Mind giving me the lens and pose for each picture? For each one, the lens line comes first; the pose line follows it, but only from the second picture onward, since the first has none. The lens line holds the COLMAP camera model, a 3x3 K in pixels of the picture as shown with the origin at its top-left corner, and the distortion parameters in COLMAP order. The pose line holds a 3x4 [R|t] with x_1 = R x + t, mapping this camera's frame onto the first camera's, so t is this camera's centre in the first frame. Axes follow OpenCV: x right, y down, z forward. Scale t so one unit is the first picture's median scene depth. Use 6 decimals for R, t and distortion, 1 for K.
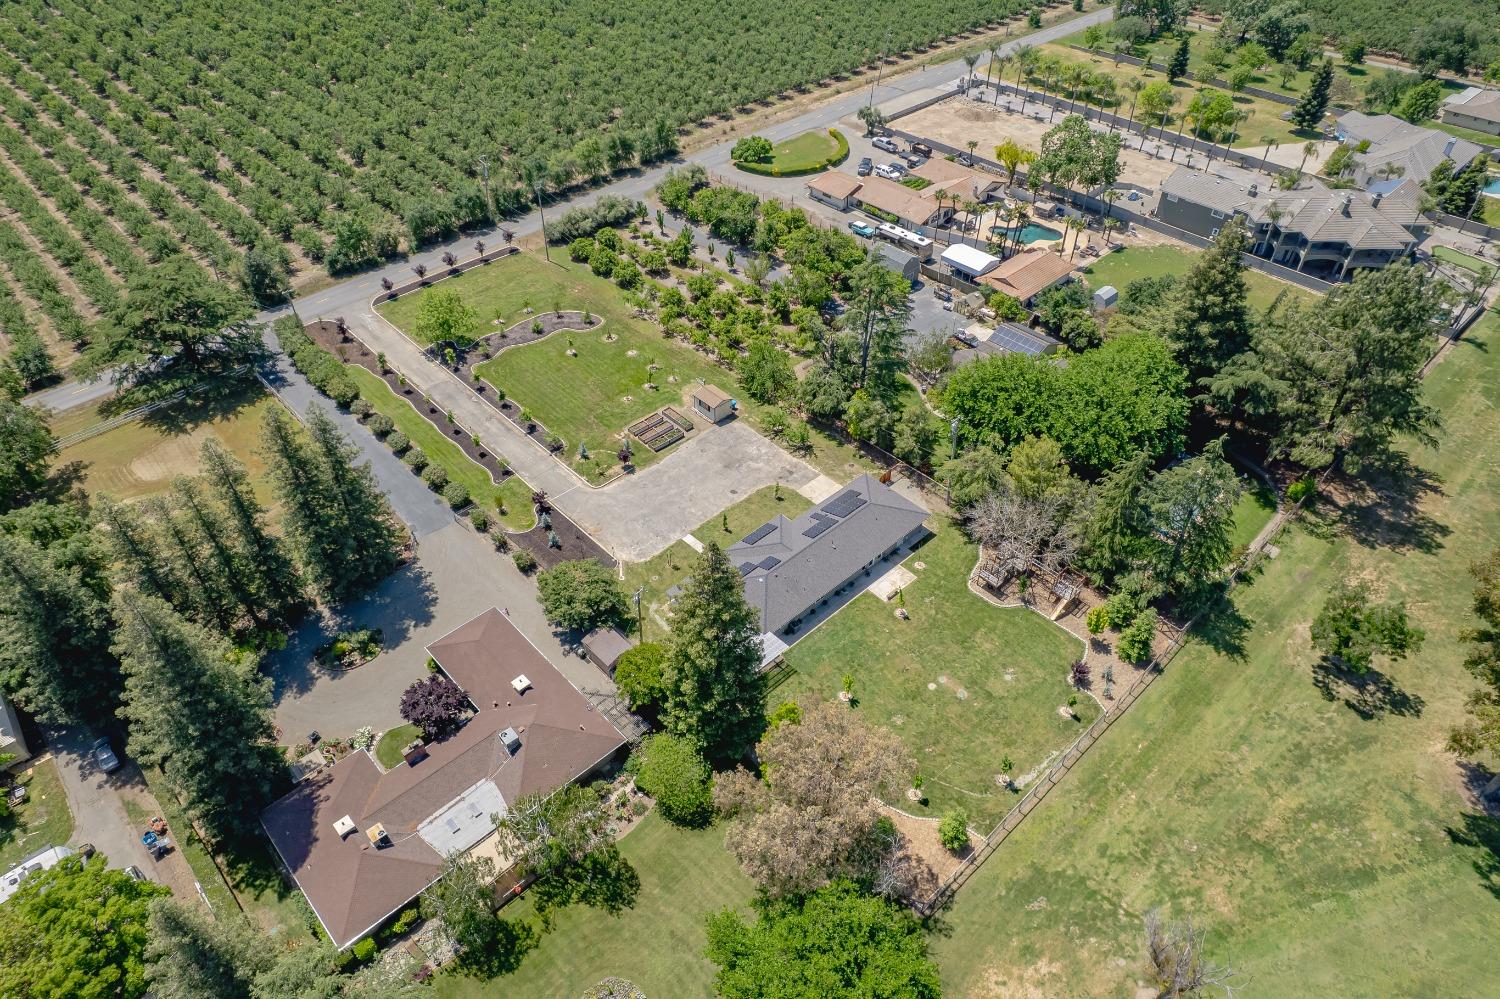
lens RADIAL K [[954.4, 0, 741.5], [0, 954.4, 507.7], [0, 0, 1]] dist [-0.072441, 0.062103]
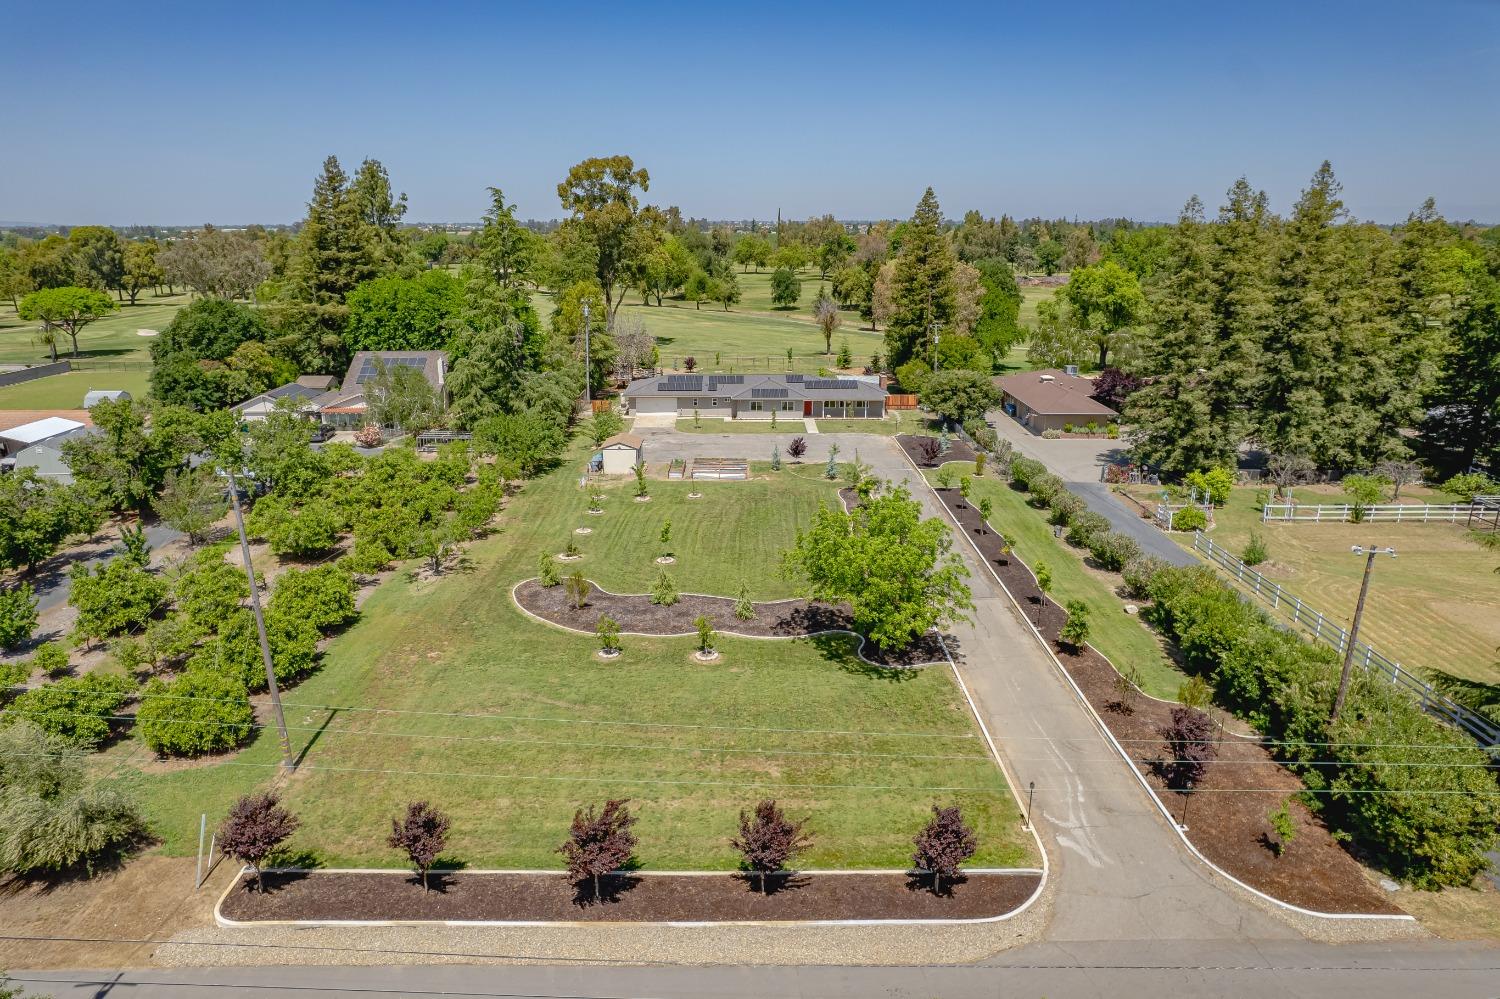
lens RADIAL K [[961.5, 0, 740.8], [0, 961.5, 503.1], [0, 0, 1]] dist [-0.079364, 0.071485]
pose [[-0.730602, -0.192338, 0.655154, -0.458052], [0.461755, 0.567653, 0.681581, -0.434746], [-0.502994, 0.800485, -0.325915, 1.015717]]
